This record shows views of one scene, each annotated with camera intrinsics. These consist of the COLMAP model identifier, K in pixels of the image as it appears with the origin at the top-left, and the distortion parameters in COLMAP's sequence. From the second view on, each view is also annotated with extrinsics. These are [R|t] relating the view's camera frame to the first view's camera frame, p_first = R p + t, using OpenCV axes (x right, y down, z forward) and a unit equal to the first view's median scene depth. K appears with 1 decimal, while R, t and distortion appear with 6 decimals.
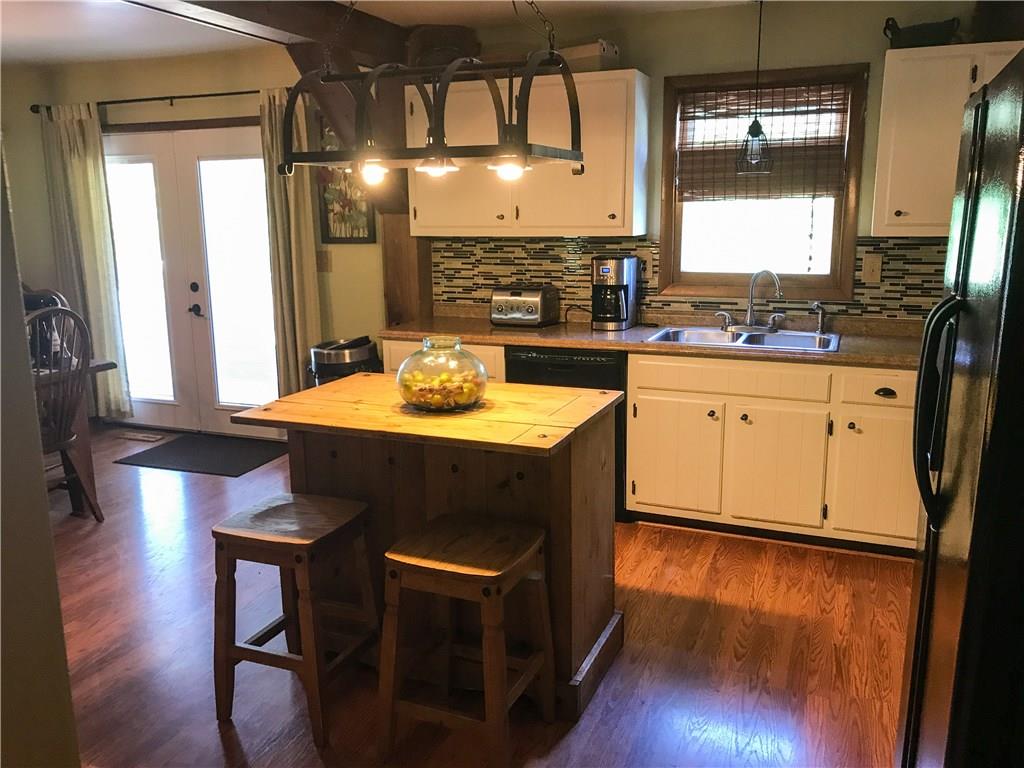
lens RADIAL K [[824.3, 0, 513.8], [0, 824.3, 383.1], [0, 0, 1]] dist [0.015478, 0.000667]
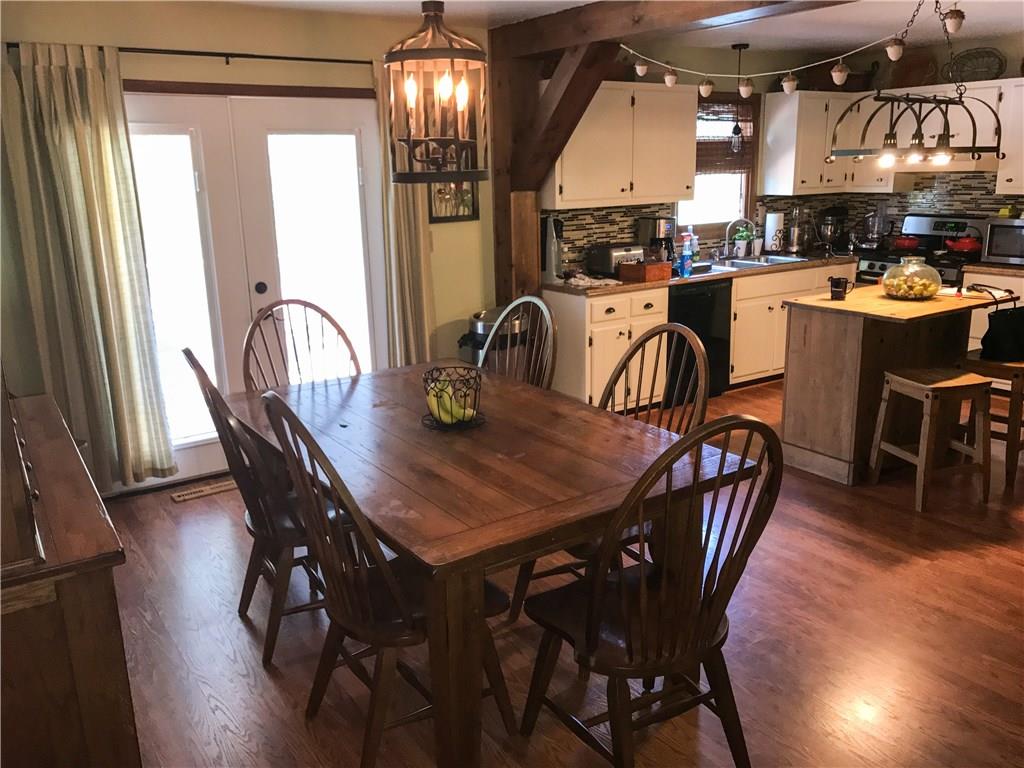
lens RADIAL K [[824.3, 0, 512.8], [0, 824.3, 387.0], [0, 0, 1]] dist [0.015478, 0.000667]
pose [[0.554745, -0.217624, 0.803056, -1.121361], [0.185998, 0.973198, 0.135245, -0.101982], [-0.810964, 0.074340, 0.580354, 0.389083]]
